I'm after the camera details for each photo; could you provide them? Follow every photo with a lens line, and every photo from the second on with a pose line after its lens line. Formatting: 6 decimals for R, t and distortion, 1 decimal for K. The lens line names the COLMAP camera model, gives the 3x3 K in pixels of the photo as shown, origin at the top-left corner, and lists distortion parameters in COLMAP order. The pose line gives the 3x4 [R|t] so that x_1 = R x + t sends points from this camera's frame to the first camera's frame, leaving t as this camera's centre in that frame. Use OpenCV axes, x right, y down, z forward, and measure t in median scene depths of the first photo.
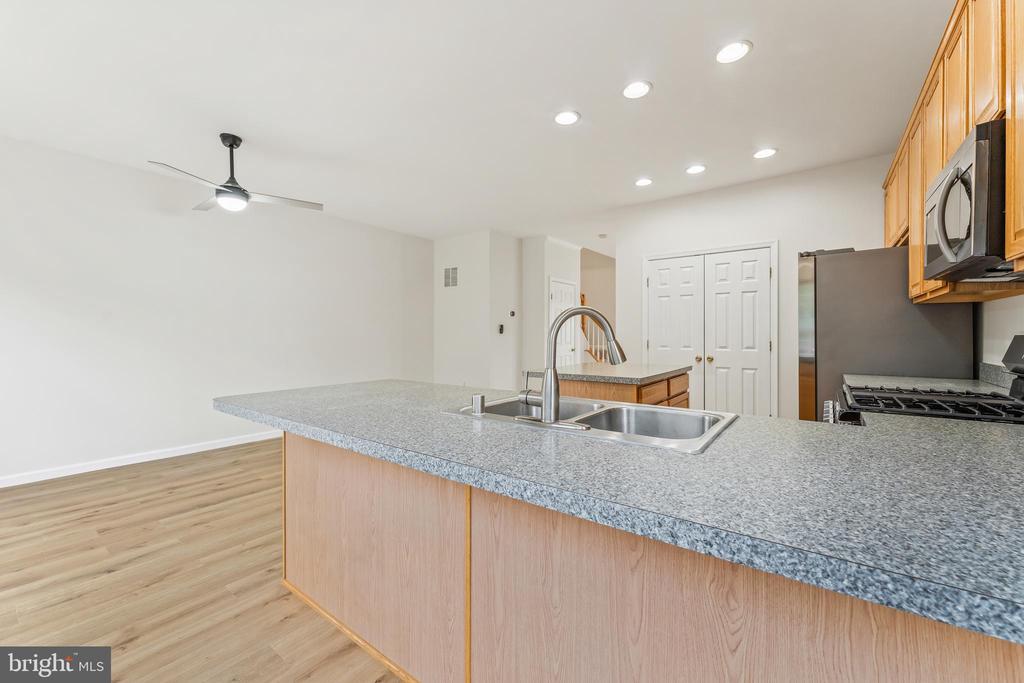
lens RADIAL K [[412.8, 0, 512.0], [0, 412.8, 341.5], [0, 0, 1]] dist [0.001862, 0.000103]
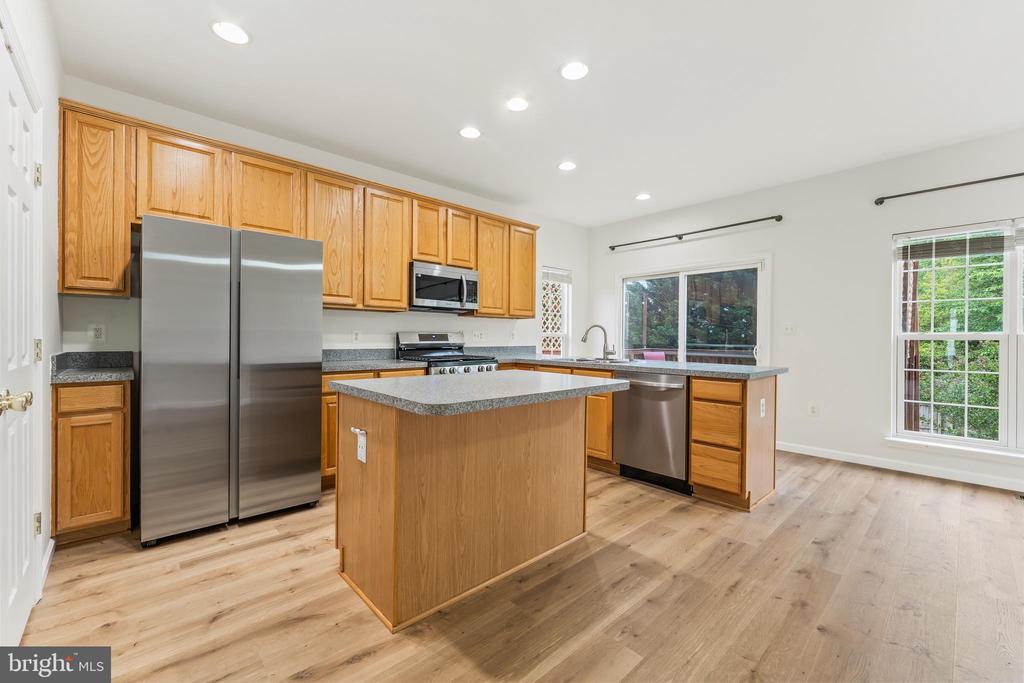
lens RADIAL K [[421.8, 0, 514.3], [0, 421.8, 337.5], [0, 0, 1]] dist [0.001972, 0.000189]
pose [[-0.984515, -0.005281, 0.175219, 0.155611], [-0.003493, 0.999939, 0.010512, -0.018753], [-0.175264, 0.009737, -0.984473, 2.971314]]
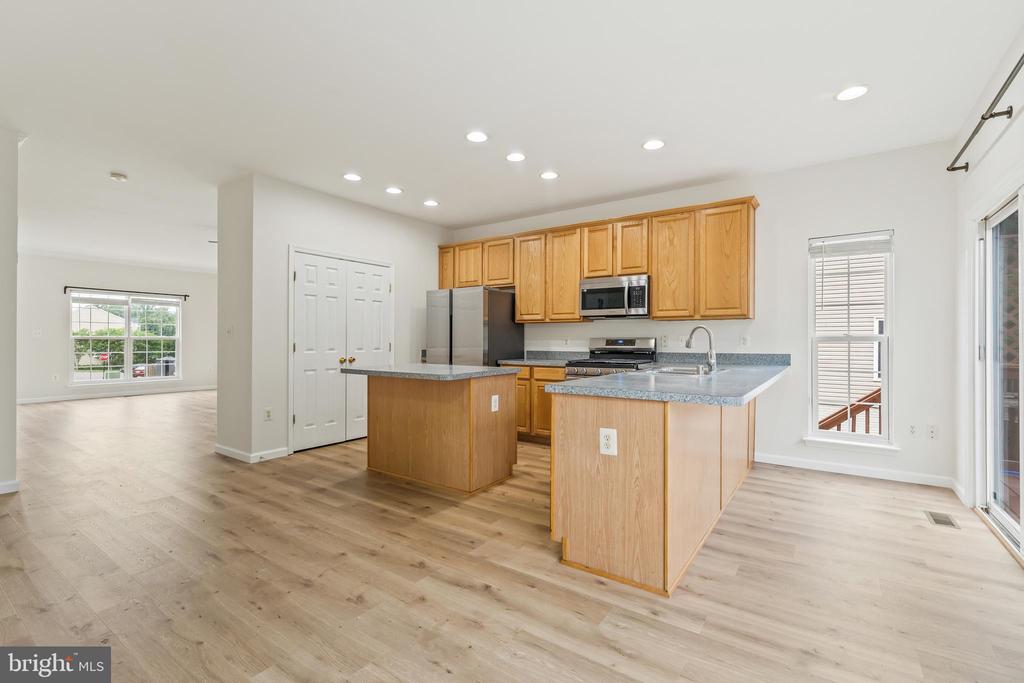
lens RADIAL K [[452.5, 0, 512.0], [0, 452.5, 341.5], [0, 0, 1]] dist [-0.000728, -0.000154]
pose [[-0.037593, 0.002049, 0.999291, -1.700496], [0.005543, 0.999983, -0.001842, 0.001442], [-0.999278, 0.005470, -0.037603, 1.502029]]
